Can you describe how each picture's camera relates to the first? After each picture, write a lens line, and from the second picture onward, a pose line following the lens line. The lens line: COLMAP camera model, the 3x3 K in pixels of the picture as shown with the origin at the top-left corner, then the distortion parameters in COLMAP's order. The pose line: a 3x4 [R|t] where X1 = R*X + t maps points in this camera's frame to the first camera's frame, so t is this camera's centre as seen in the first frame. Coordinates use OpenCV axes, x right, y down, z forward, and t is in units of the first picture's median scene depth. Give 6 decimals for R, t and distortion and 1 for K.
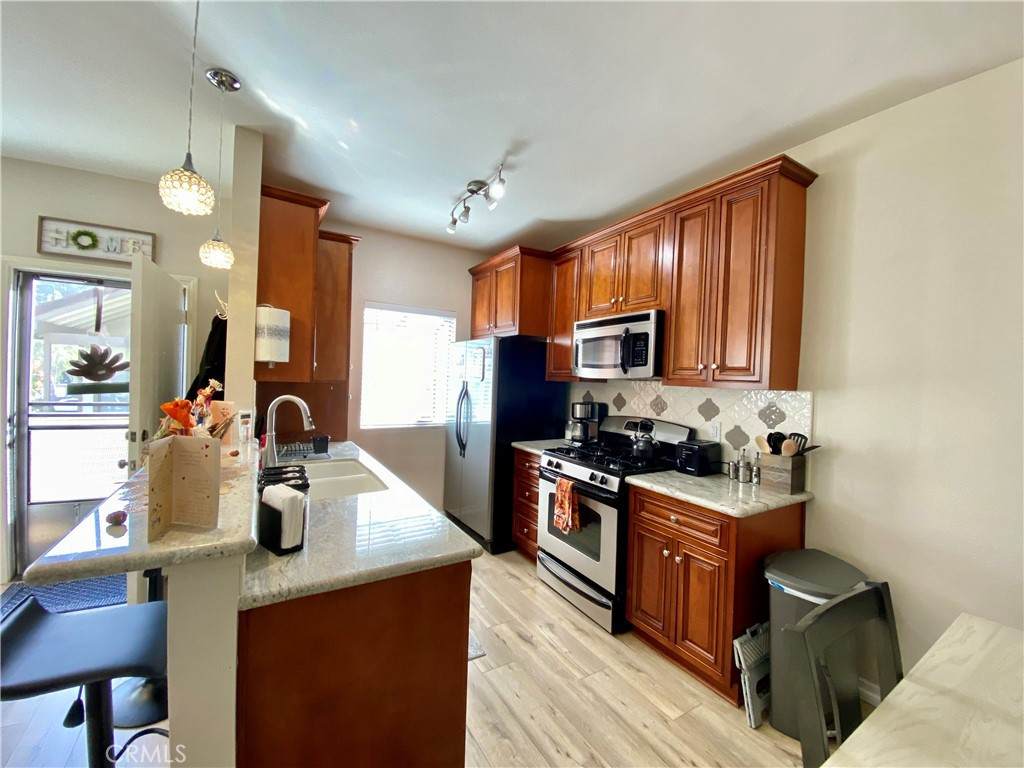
lens RADIAL K [[413.4, 0, 508.9], [0, 413.4, 382.1], [0, 0, 1]] dist [0.021023, -0.022651]
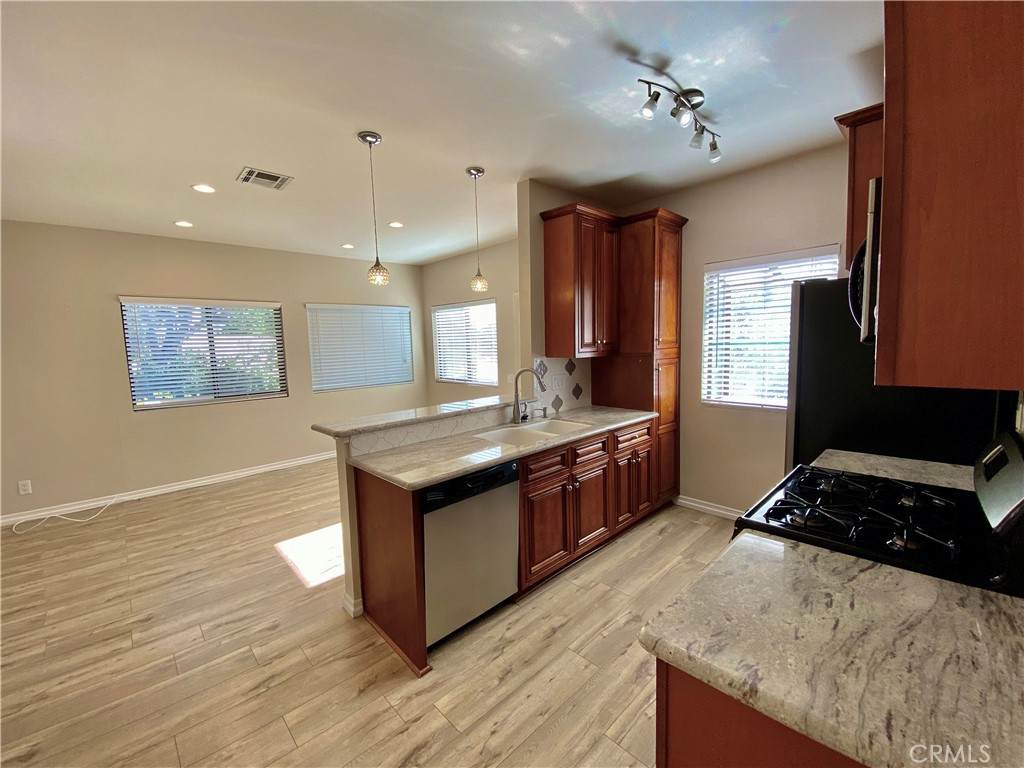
lens RADIAL K [[415.3, 0, 509.1], [0, 415.3, 382.7], [0, 0, 1]] dist [0.018603, -0.019209]
pose [[0.214093, 0.052948, -0.975377, 0.661531], [0.028054, 0.997785, 0.060323, -0.005791], [0.976410, -0.040278, 0.212133, 0.516477]]
